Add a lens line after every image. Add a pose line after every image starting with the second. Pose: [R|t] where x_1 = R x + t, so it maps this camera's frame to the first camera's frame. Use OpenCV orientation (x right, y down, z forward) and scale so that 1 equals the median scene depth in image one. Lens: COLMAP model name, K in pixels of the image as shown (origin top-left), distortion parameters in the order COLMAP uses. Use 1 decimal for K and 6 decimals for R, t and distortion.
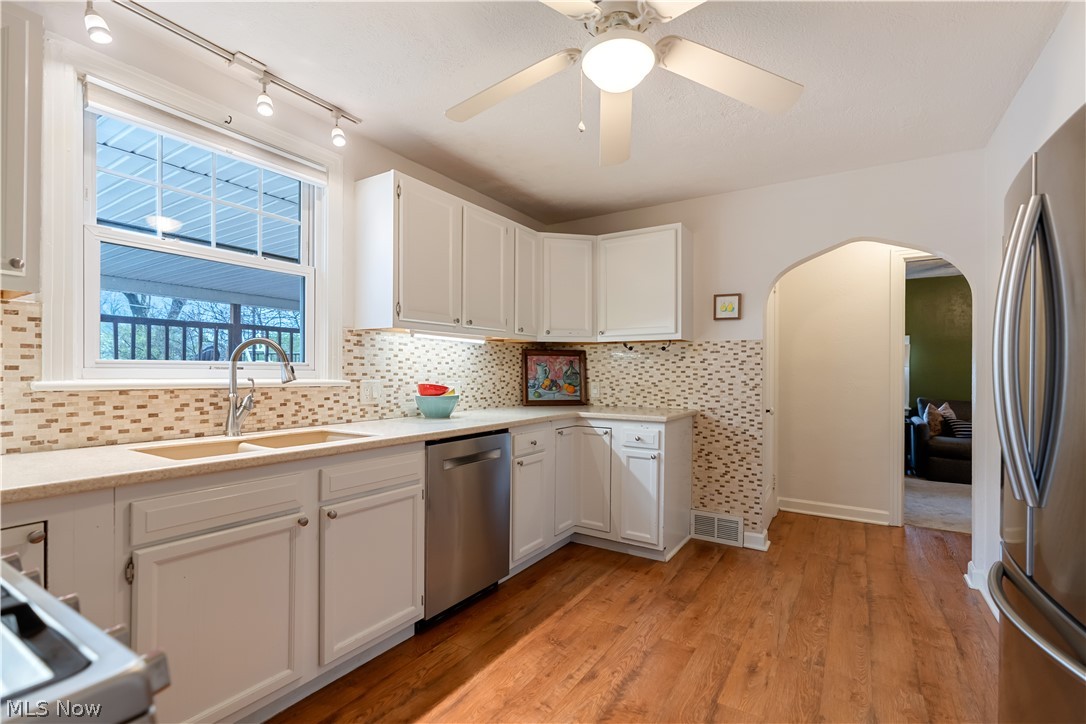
lens RADIAL K [[497.1, 0, 543.8], [0, 497.1, 373.8], [0, 0, 1]] dist [0.000718, 0.000326]
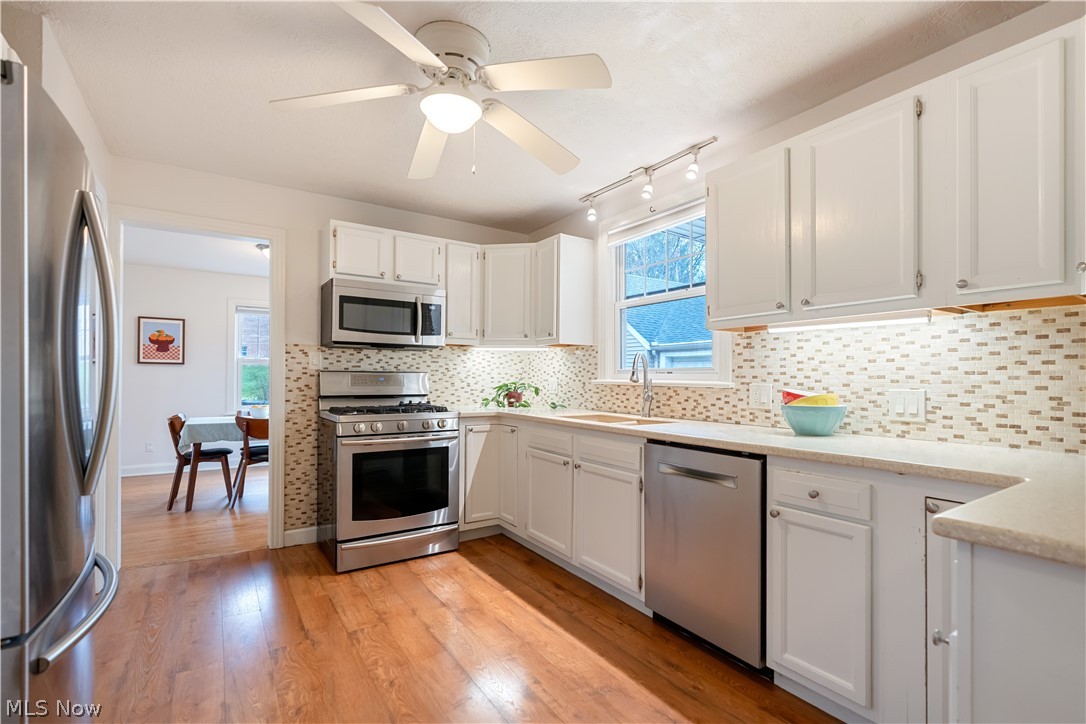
lens RADIAL K [[493.9, 0, 543.8], [0, 493.9, 378.2], [0, 0, 1]] dist [-0.000199, 0.000825]
pose [[-0.401826, -0.005605, -0.915699, 0.561181], [-0.010496, 0.999944, -0.001515, 0.007175], [0.915656, 0.009002, -0.401862, 0.832504]]
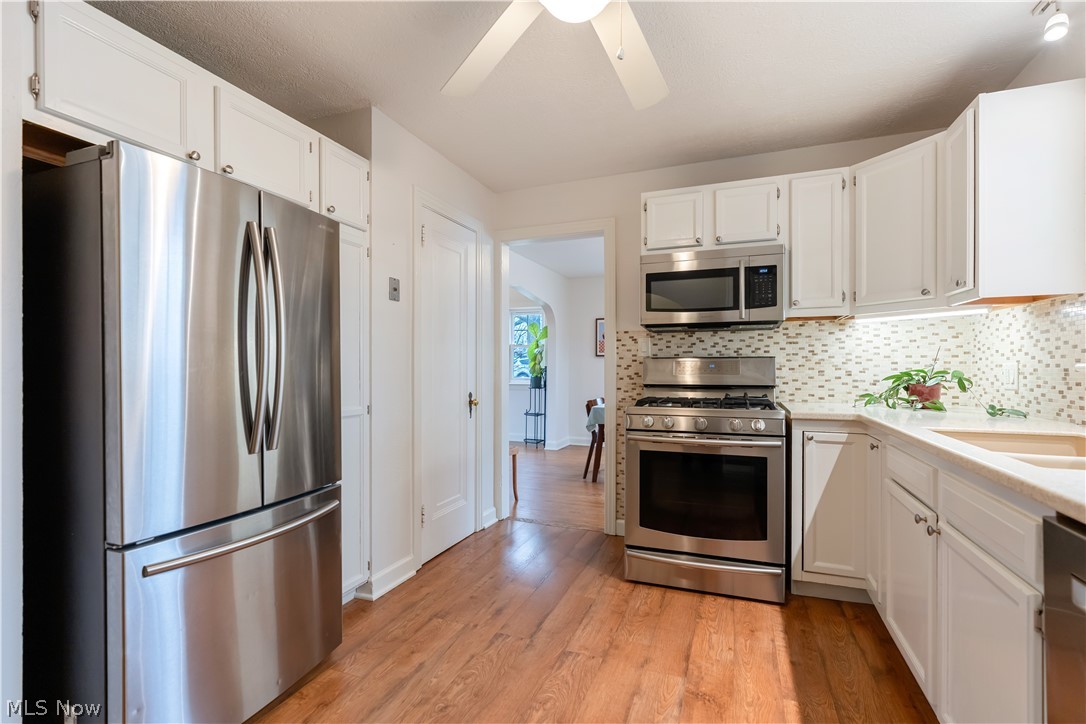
lens RADIAL K [[492.0, 0, 547.3], [0, 492.0, 368.3], [0, 0, 1]] dist [-0.000742, 0.000534]
pose [[-0.979592, -0.000194, -0.200998, 0.180453], [-0.001000, 0.999992, 0.003909, 0.012139], [0.200996, 0.004030, -0.979584, 0.899400]]
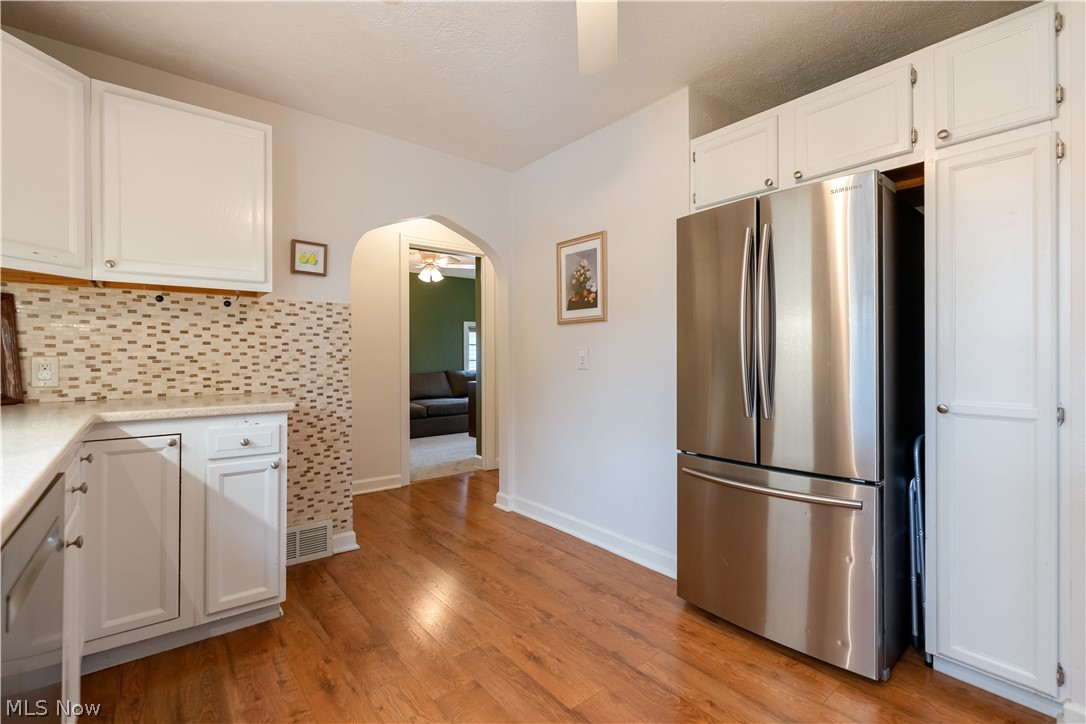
lens RADIAL K [[494.3, 0, 541.4], [0, 494.3, 356.9], [0, 0, 1]] dist [0.000666, 0.000686]
pose [[0.319996, -0.005898, 0.947400, -0.267035], [0.006146, 0.999973, 0.004150, 0.021256], [-0.947399, 0.004495, 0.320024, 0.422305]]
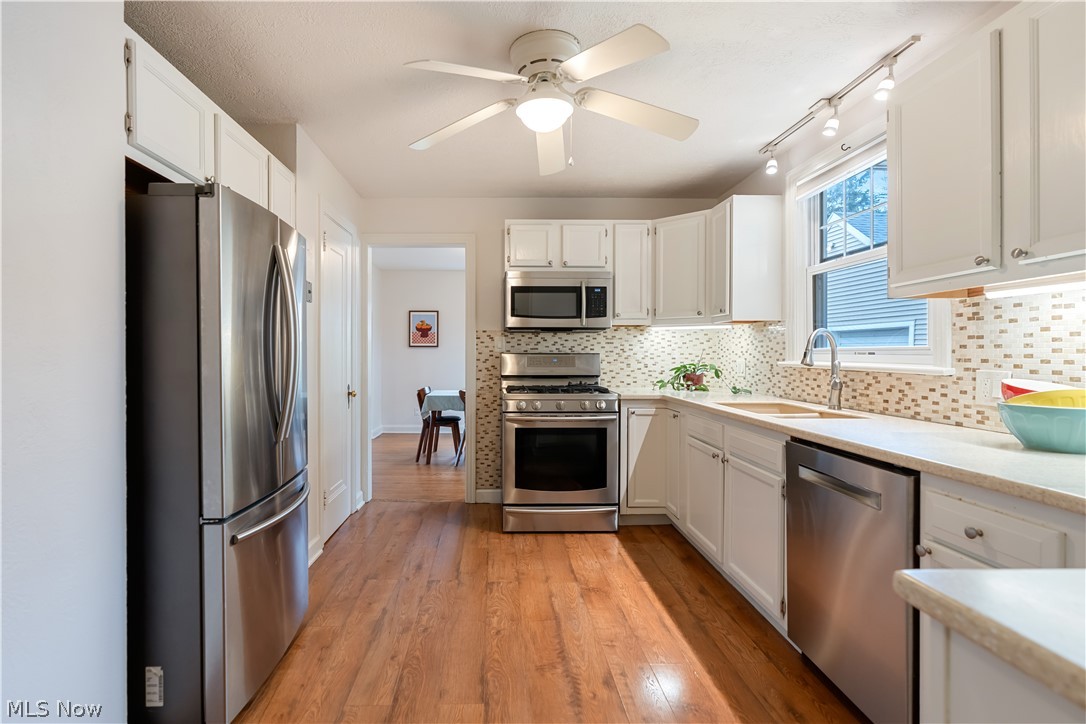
lens RADIAL K [[508.1, 0, 502.1], [0, 508.1, 358.2], [0, 0, 1]] dist [-0.001008, 0.001377]
pose [[-0.834388, 0.001391, -0.551176, 0.469028], [-0.004666, 0.999943, 0.009587, -0.005147], [0.551158, 0.010571, -0.834334, 1.001411]]
